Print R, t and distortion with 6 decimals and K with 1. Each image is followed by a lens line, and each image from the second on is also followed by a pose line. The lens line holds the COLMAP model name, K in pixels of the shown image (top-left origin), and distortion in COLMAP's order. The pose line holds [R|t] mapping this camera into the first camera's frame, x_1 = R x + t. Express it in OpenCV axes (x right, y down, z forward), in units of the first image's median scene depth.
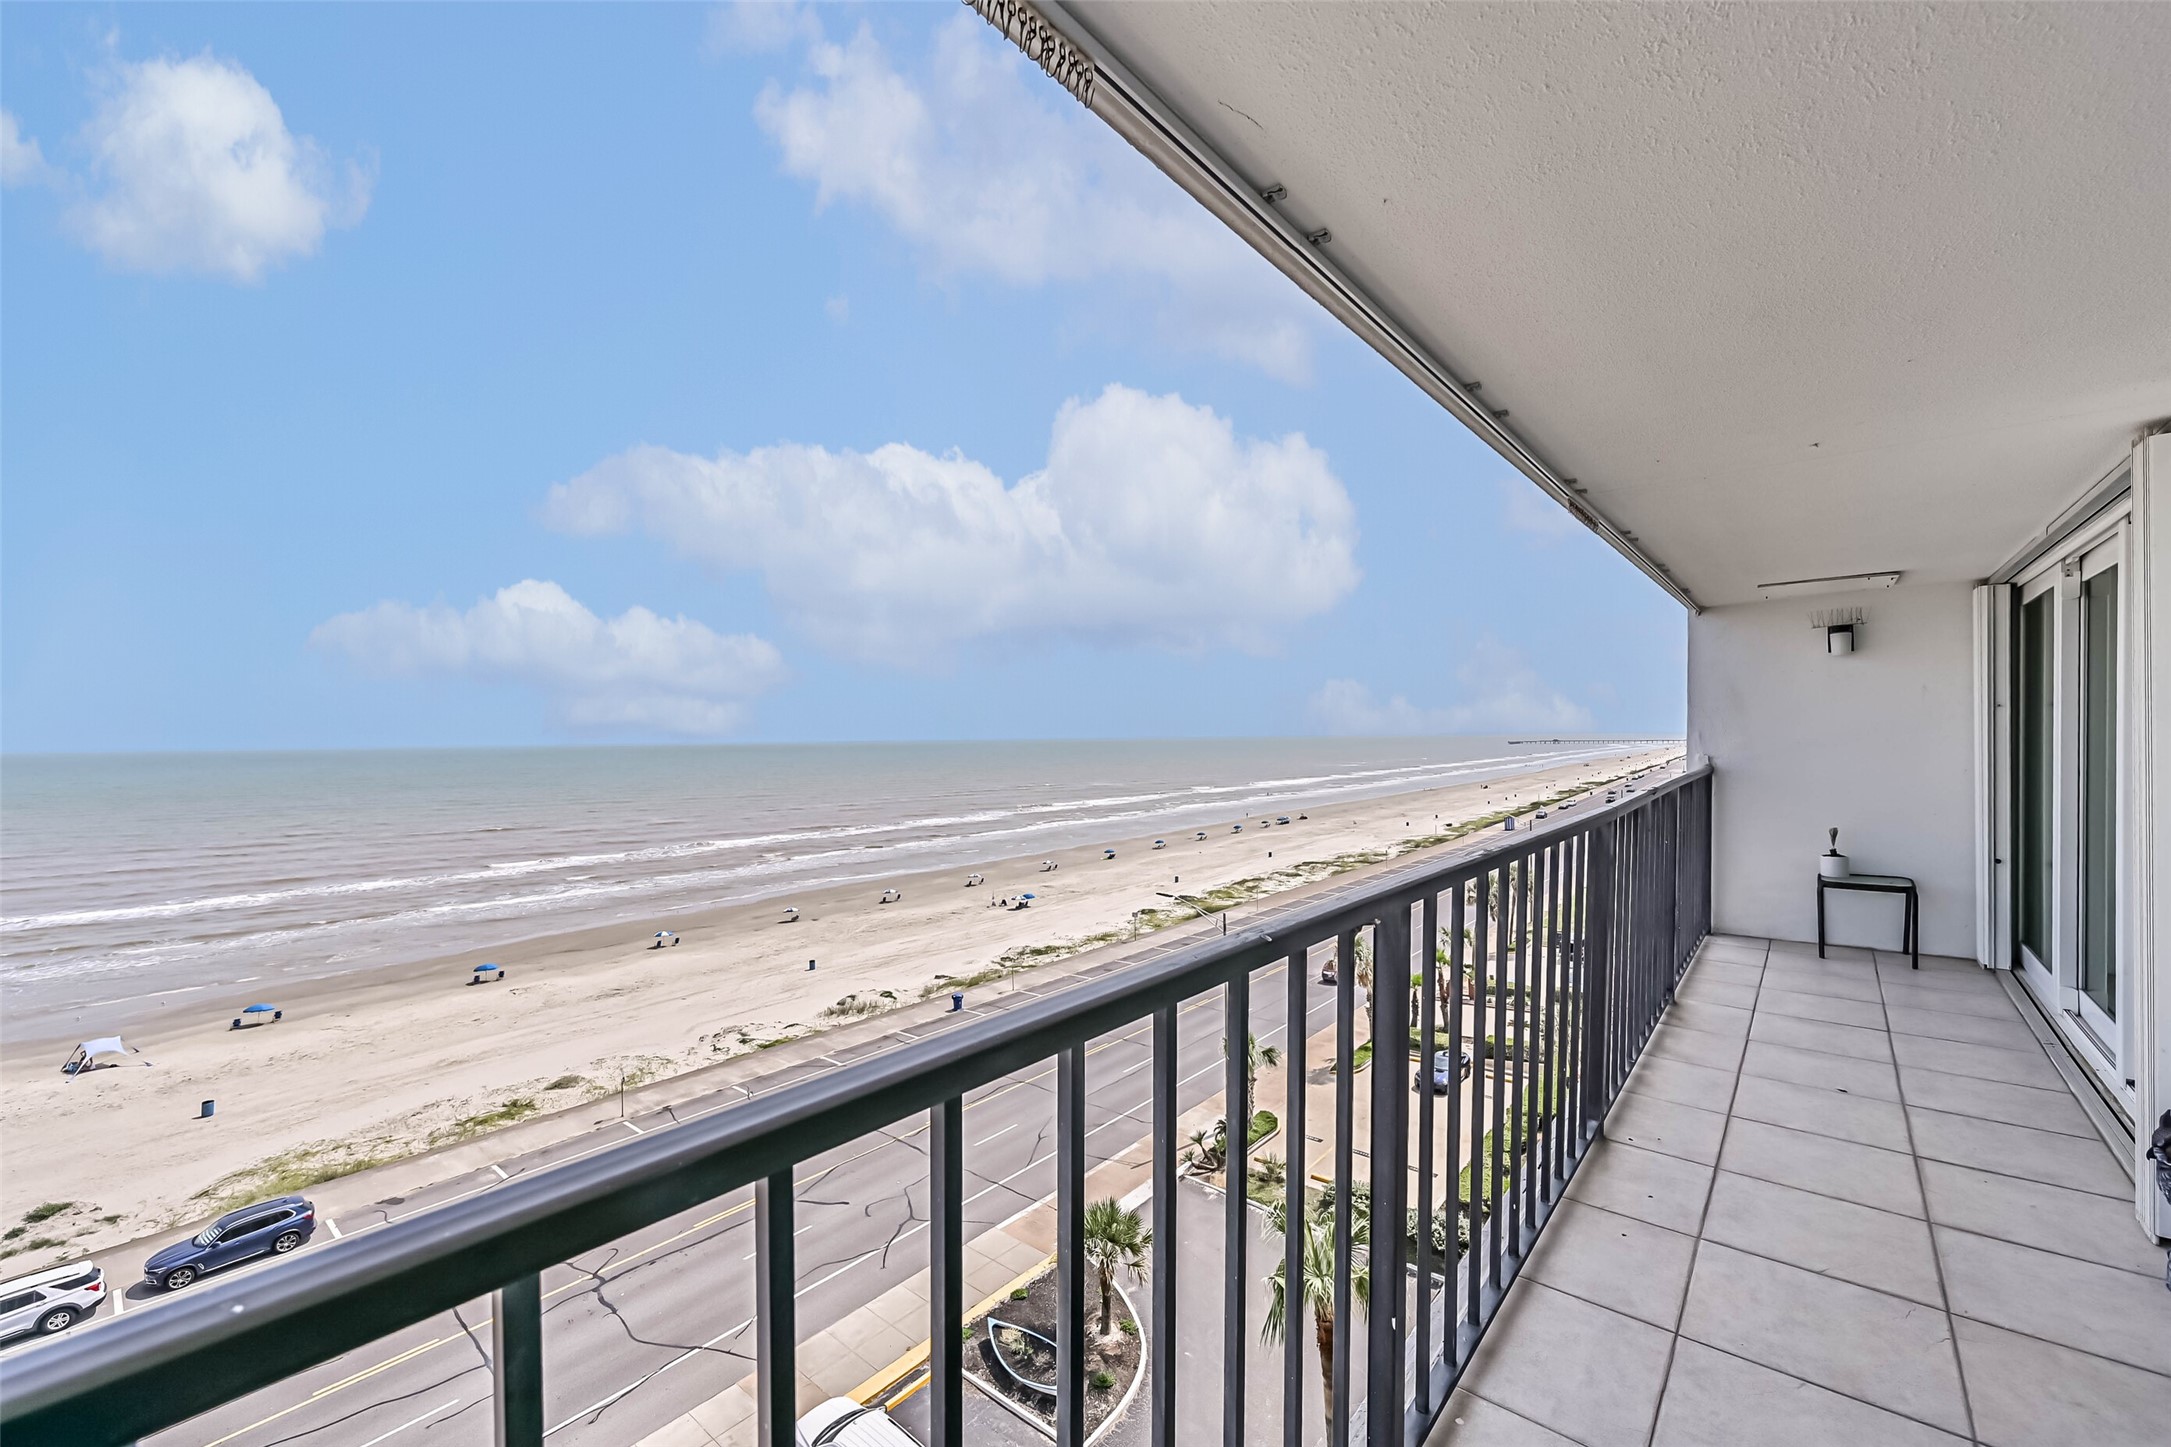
lens RADIAL K [[855.2, 0, 1092.8], [0, 855.2, 720.5], [0, 0, 1]] dist [0.020401, -0.005289]
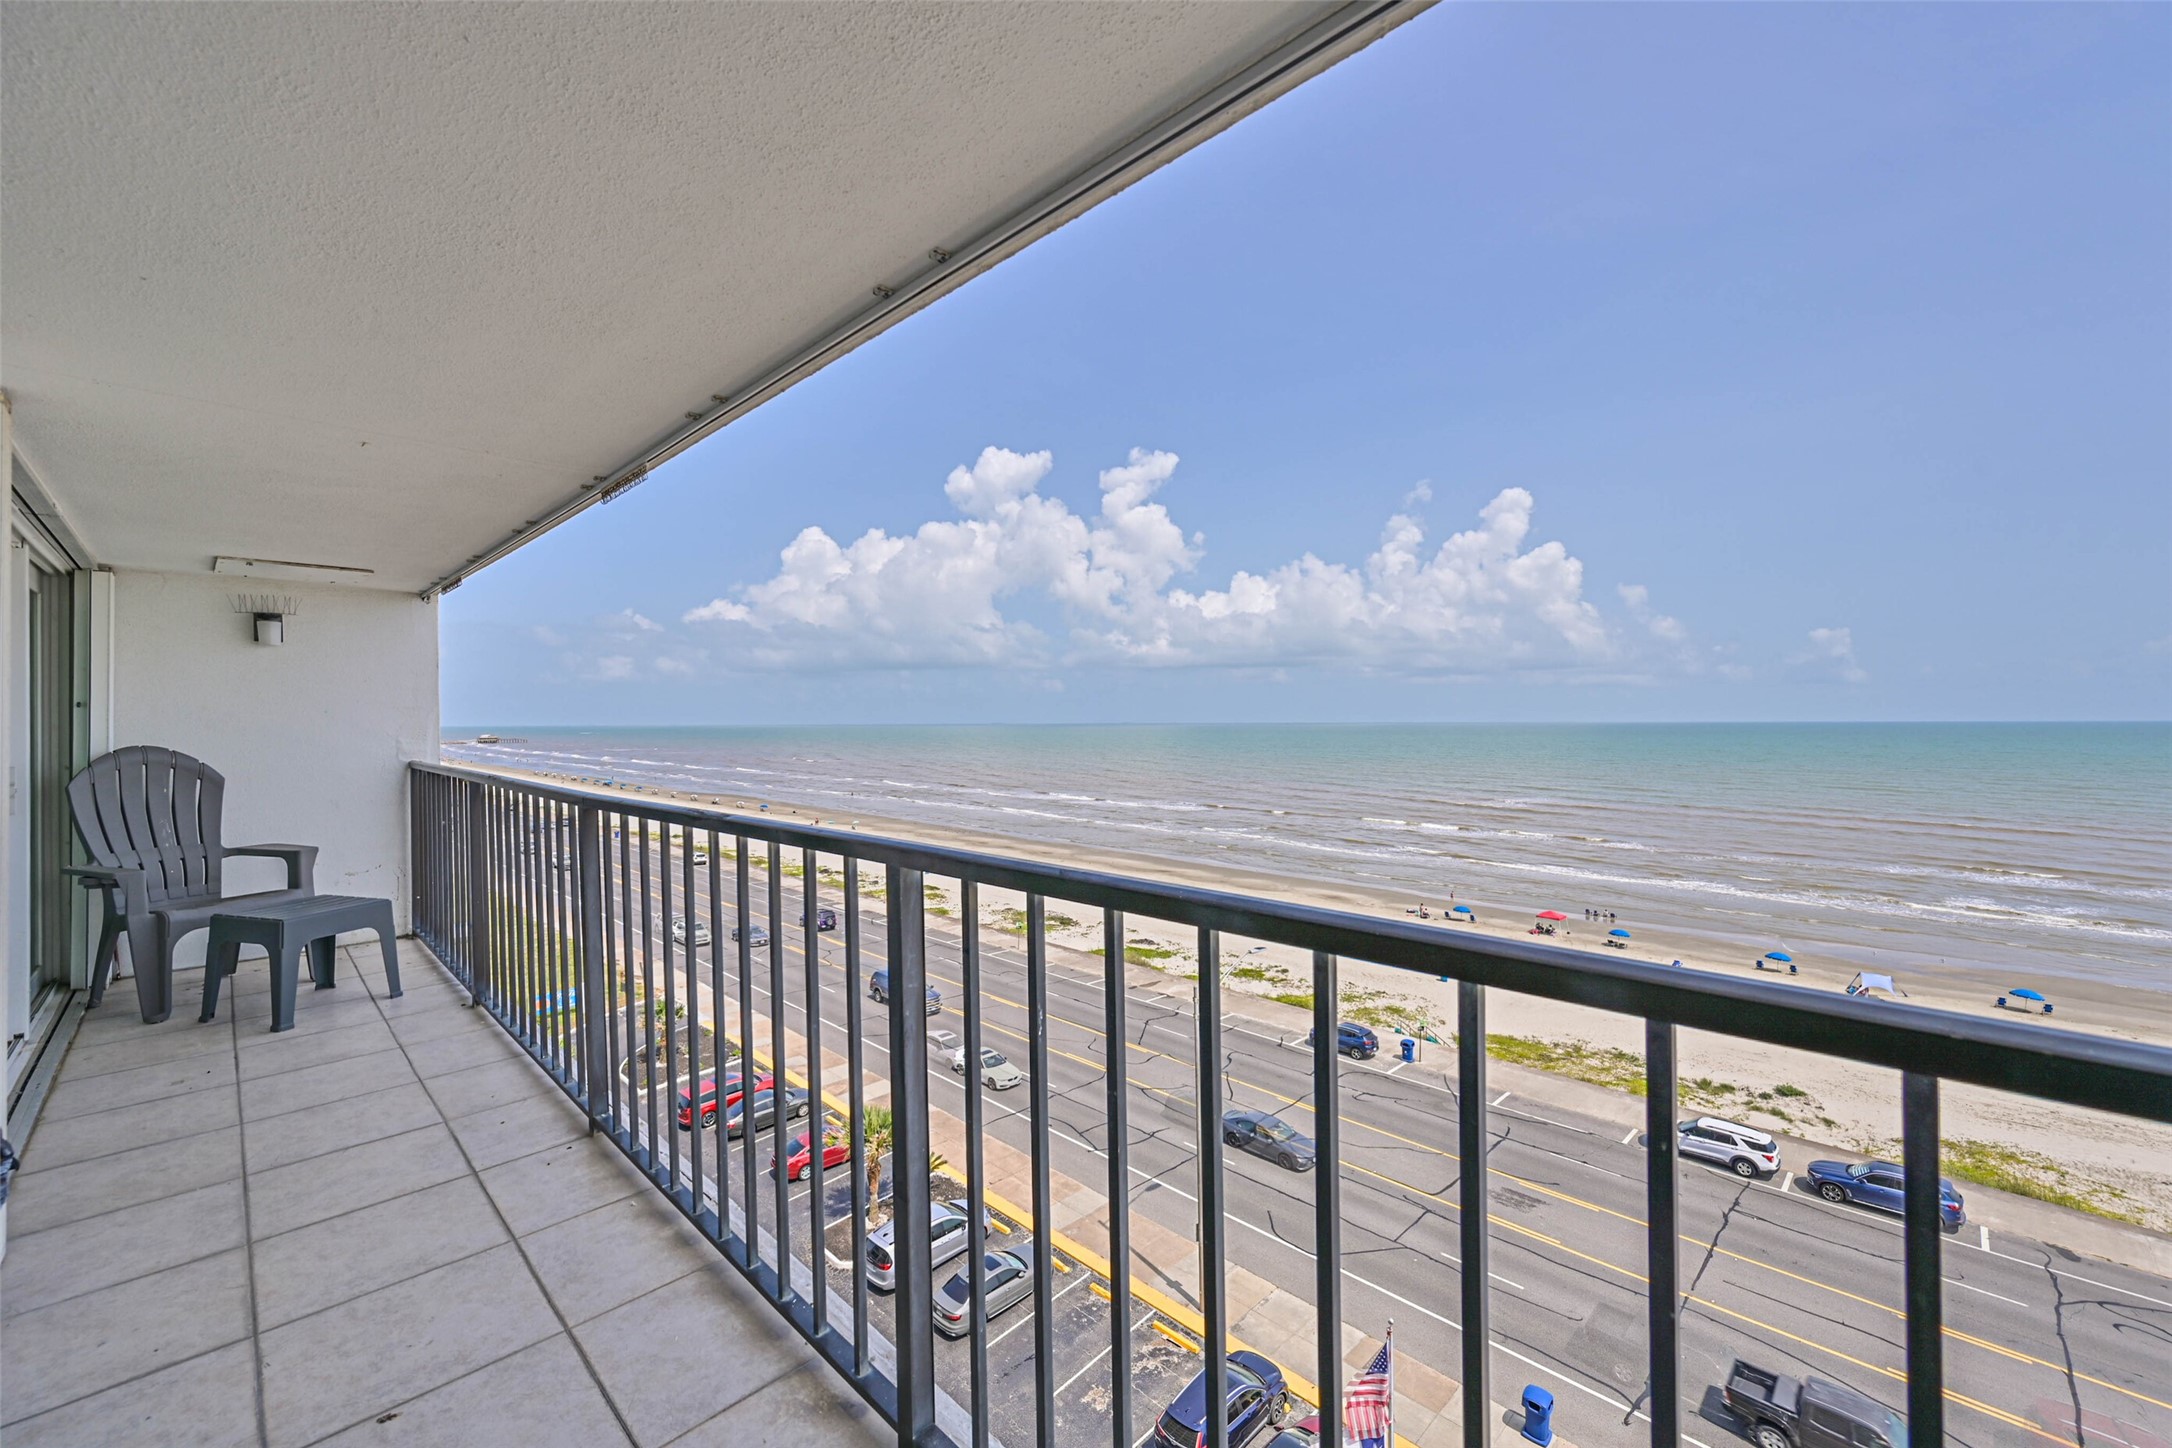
lens RADIAL K [[855.6, 0, 1093.3], [0, 855.6, 721.0], [0, 0, 1]] dist [0.020401, -0.005289]
pose [[-0.074799, 0.004328, -0.997189, 0.122549], [0.028772, 0.999584, 0.002181, 0.002771], [0.996783, -0.028528, -0.074892, 0.133707]]
